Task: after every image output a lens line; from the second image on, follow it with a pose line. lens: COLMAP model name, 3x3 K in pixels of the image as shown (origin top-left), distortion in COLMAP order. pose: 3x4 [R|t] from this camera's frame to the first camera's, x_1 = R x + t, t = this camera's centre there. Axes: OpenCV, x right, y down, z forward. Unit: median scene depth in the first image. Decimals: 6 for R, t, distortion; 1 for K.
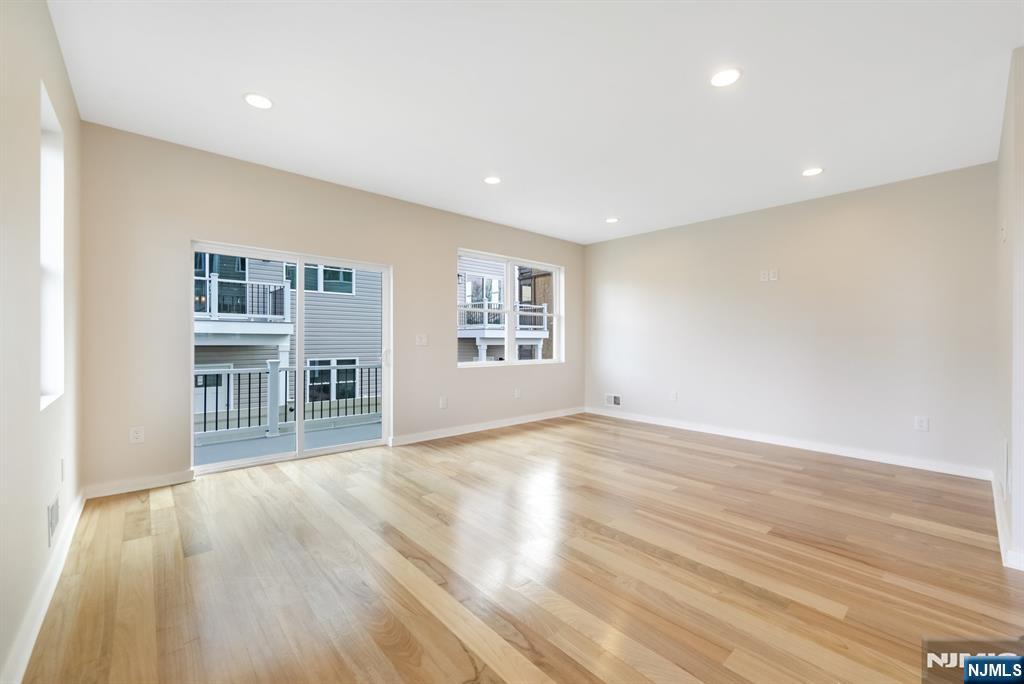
lens RADIAL K [[410.9, 0, 511.1], [0, 410.9, 341.3], [0, 0, 1]] dist [-0.001384, -0.000143]
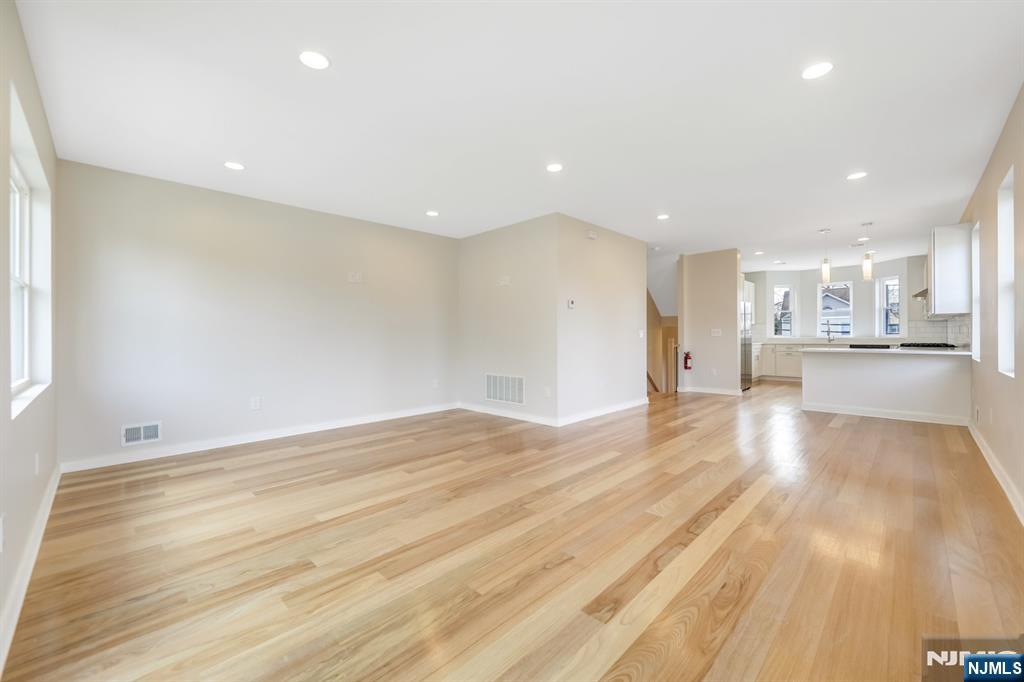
lens RADIAL K [[410.9, 0, 507.6], [0, 410.9, 335.5], [0, 0, 1]] dist [-0.001384, -0.000143]
pose [[-0.055602, -0.008583, 0.998416, -0.921416], [0.009205, 0.999916, 0.009109, -0.010870], [-0.998411, 0.009697, -0.055518, 1.110033]]
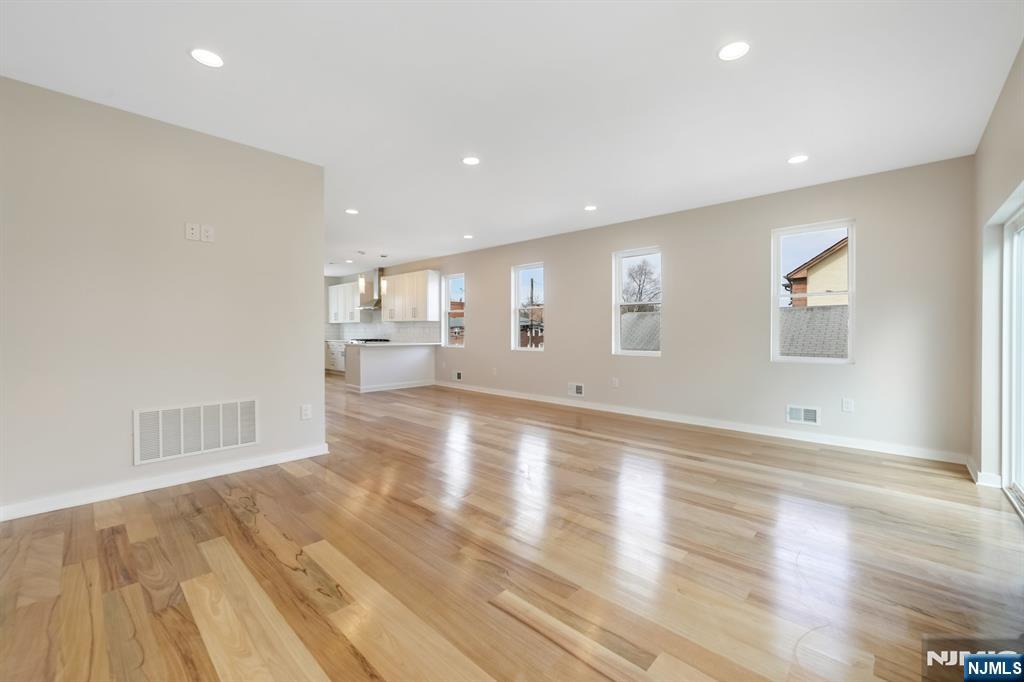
lens RADIAL K [[410.9, 0, 501.4], [0, 410.9, 335.4], [0, 0, 1]] dist [-0.001384, -0.000143]
pose [[-0.996813, -0.008305, -0.079336, 0.486667], [-0.009341, 0.999876, 0.012691, -0.006472], [0.079220, 0.013392, -0.996767, 2.262306]]
